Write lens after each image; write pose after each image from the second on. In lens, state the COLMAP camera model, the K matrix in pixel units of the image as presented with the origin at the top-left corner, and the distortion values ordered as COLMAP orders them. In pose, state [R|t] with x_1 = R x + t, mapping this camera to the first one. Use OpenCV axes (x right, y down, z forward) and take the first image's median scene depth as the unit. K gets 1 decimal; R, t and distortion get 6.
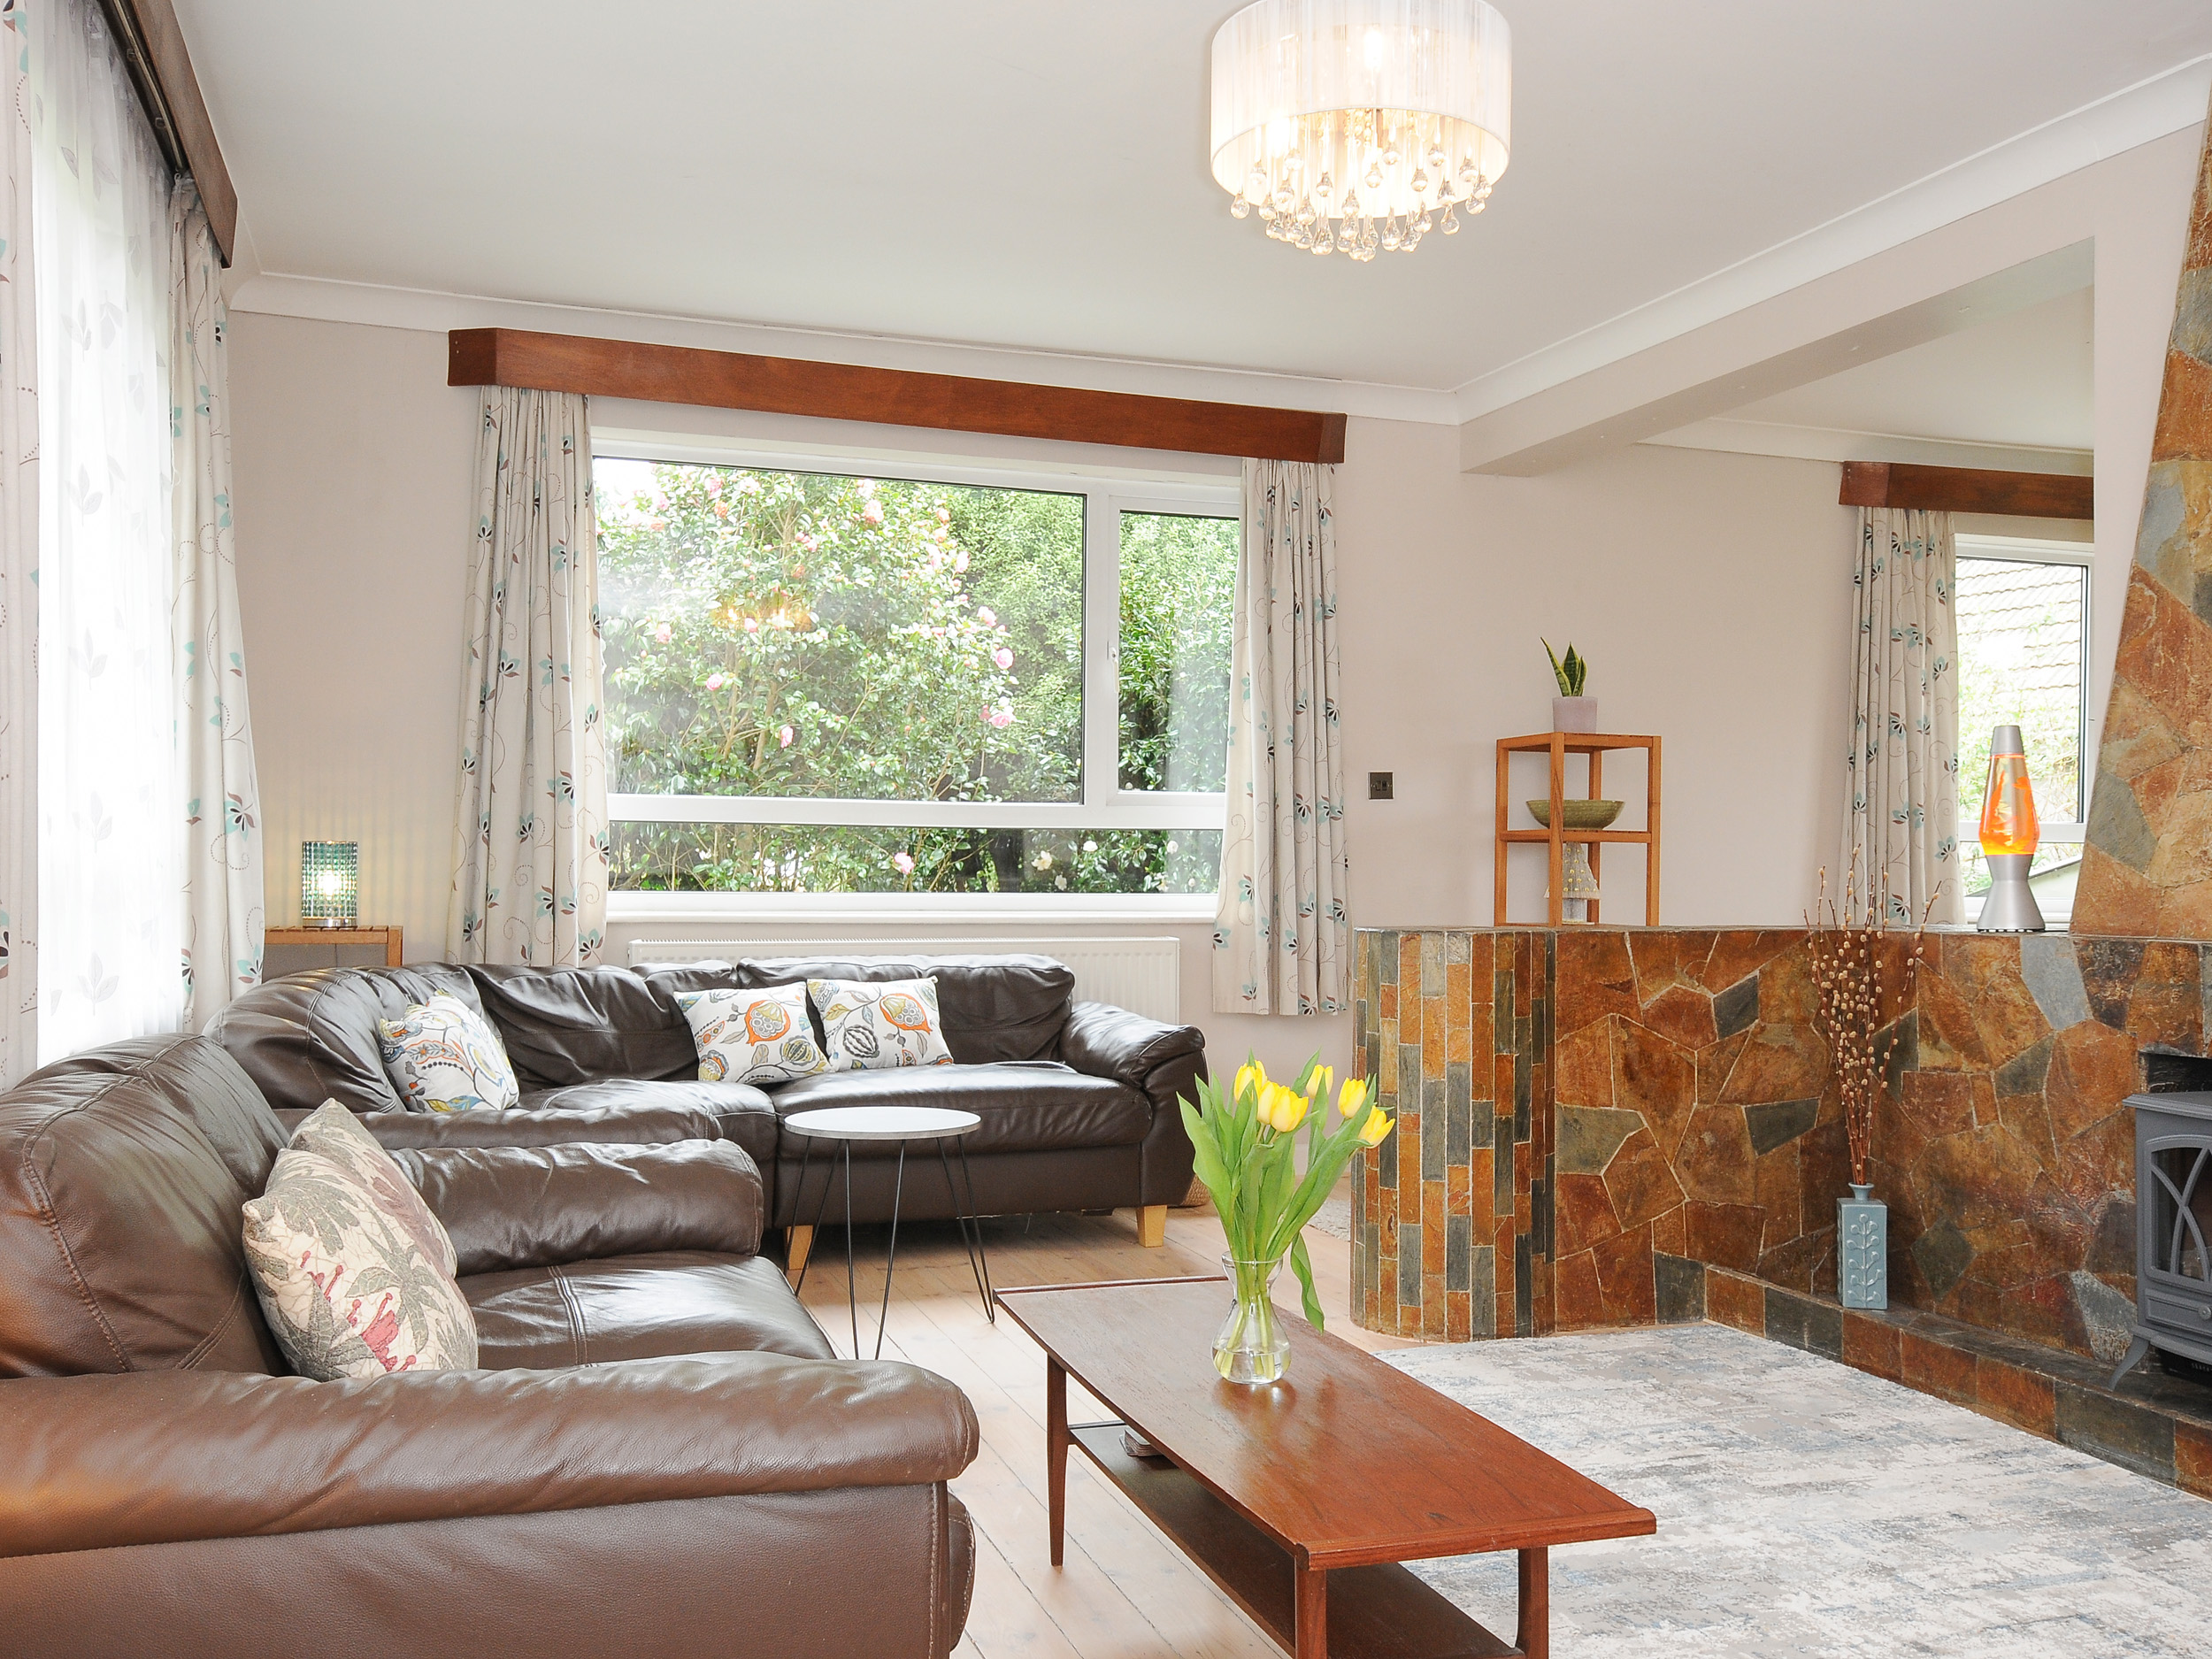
lens RADIAL K [[1940.9, 0, 1107.9], [0, 1940.9, 856.2], [0, 0, 1]] dist [0.040544, -0.024993]
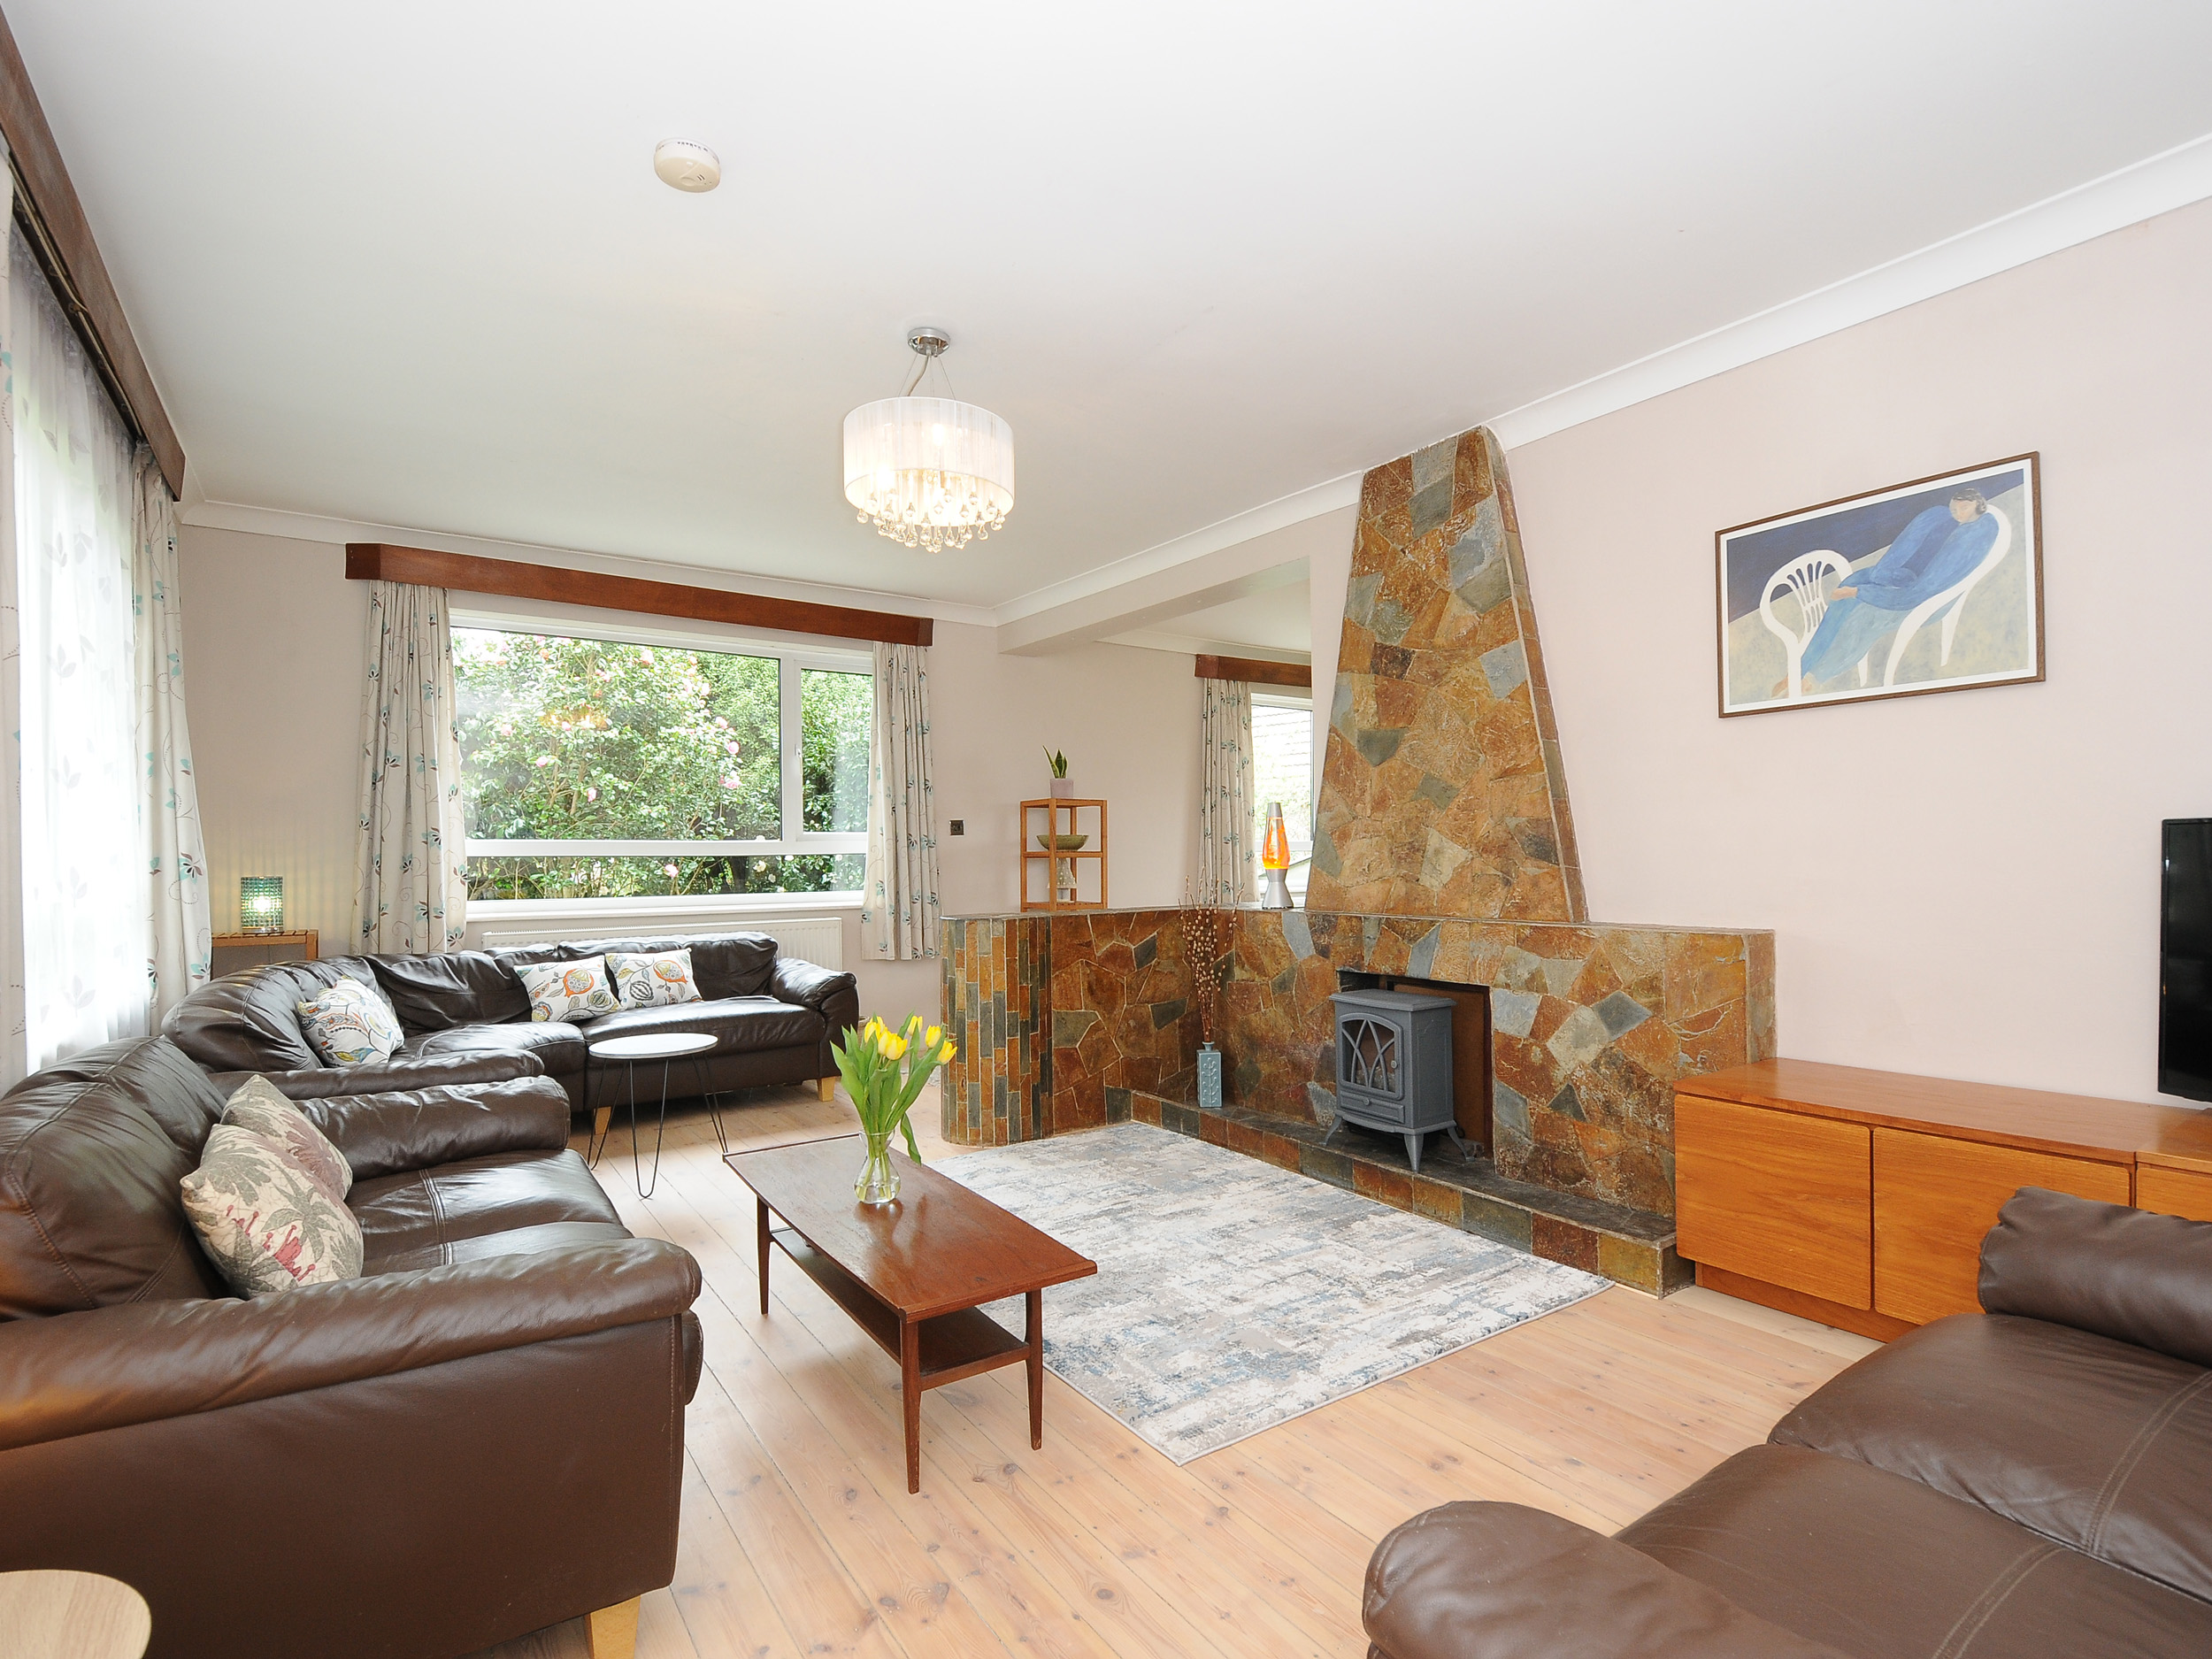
lens RADIAL K [[1088.1, 0, 1114.5], [0, 1088.1, 854.7], [0, 0, 1]] dist [0.026223, -0.029949]
pose [[0.961533, -0.017625, 0.274124, 0.008511], [0.016445, 0.999843, 0.006602, -0.025093], [-0.274197, -0.001840, 0.961672, 0.000127]]
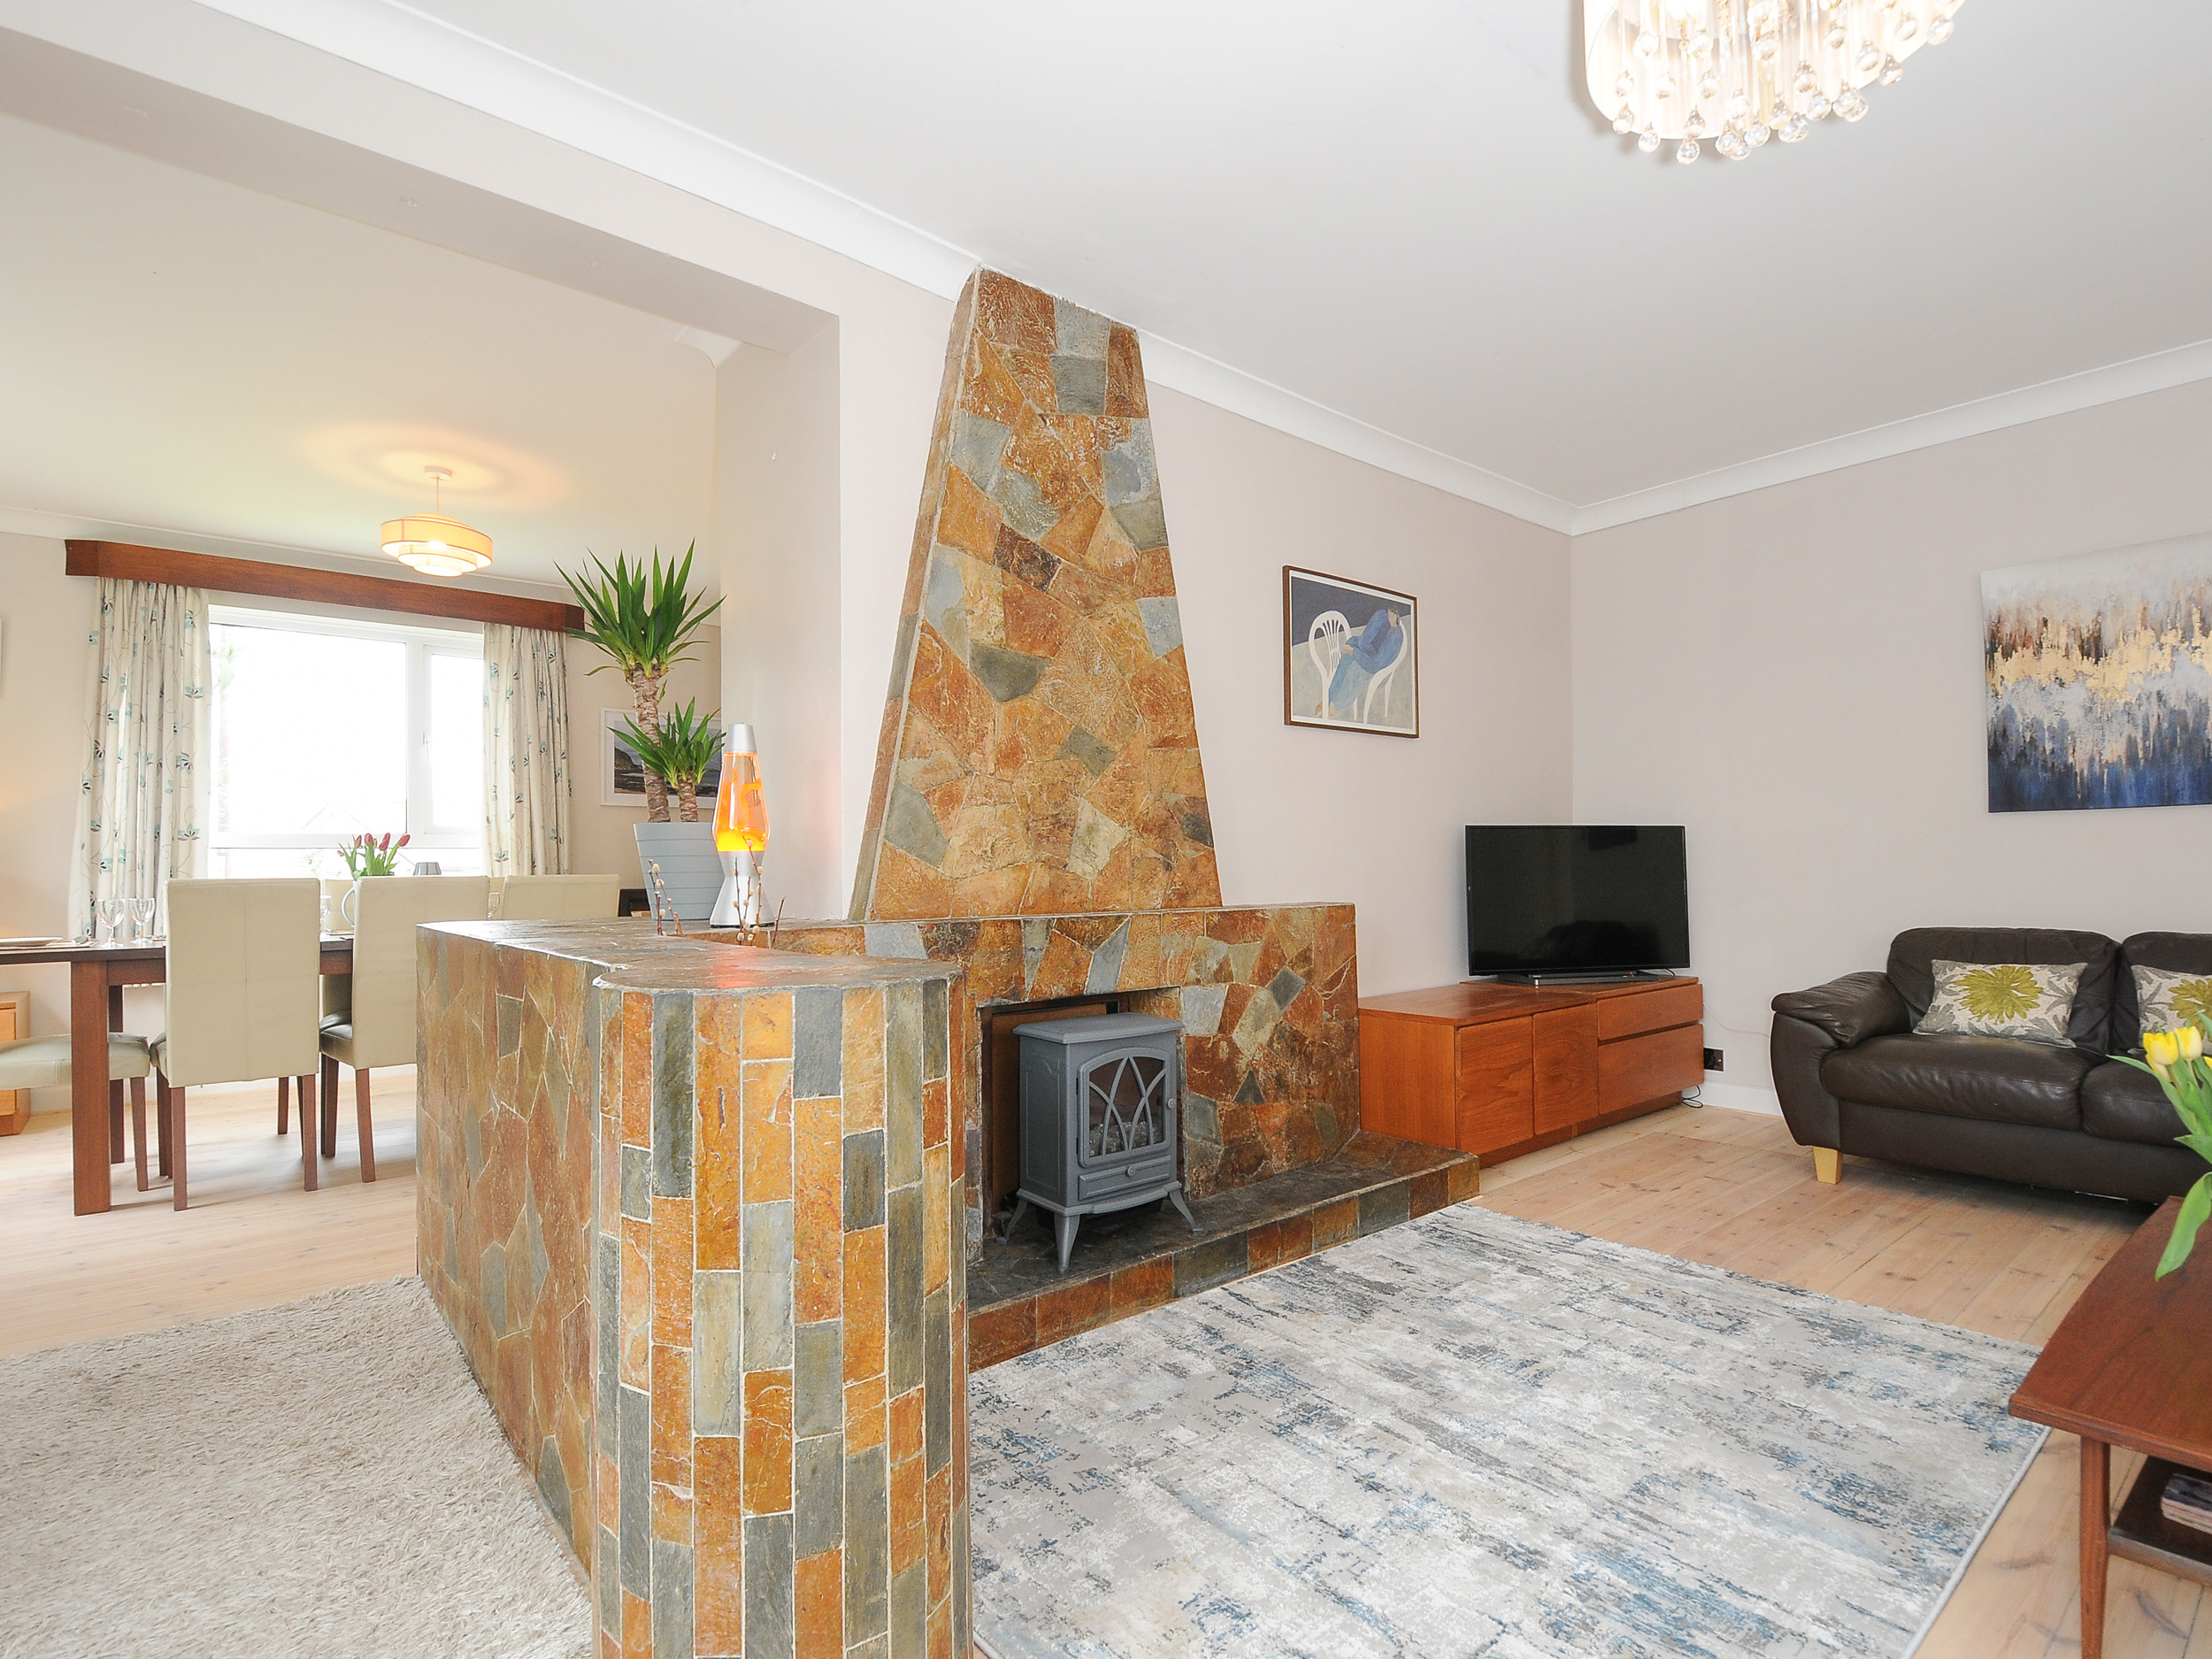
lens RADIAL K [[1088.1, 0, 1114.5], [0, 1088.1, 854.7], [0, 0, 1]] dist [0.026223, -0.029949]
pose [[-0.367397, 0.010556, 0.930004, -0.145723], [-0.000050, 0.999935, -0.011370, 0.007571], [-0.930064, -0.004223, -0.367373, 1.045658]]
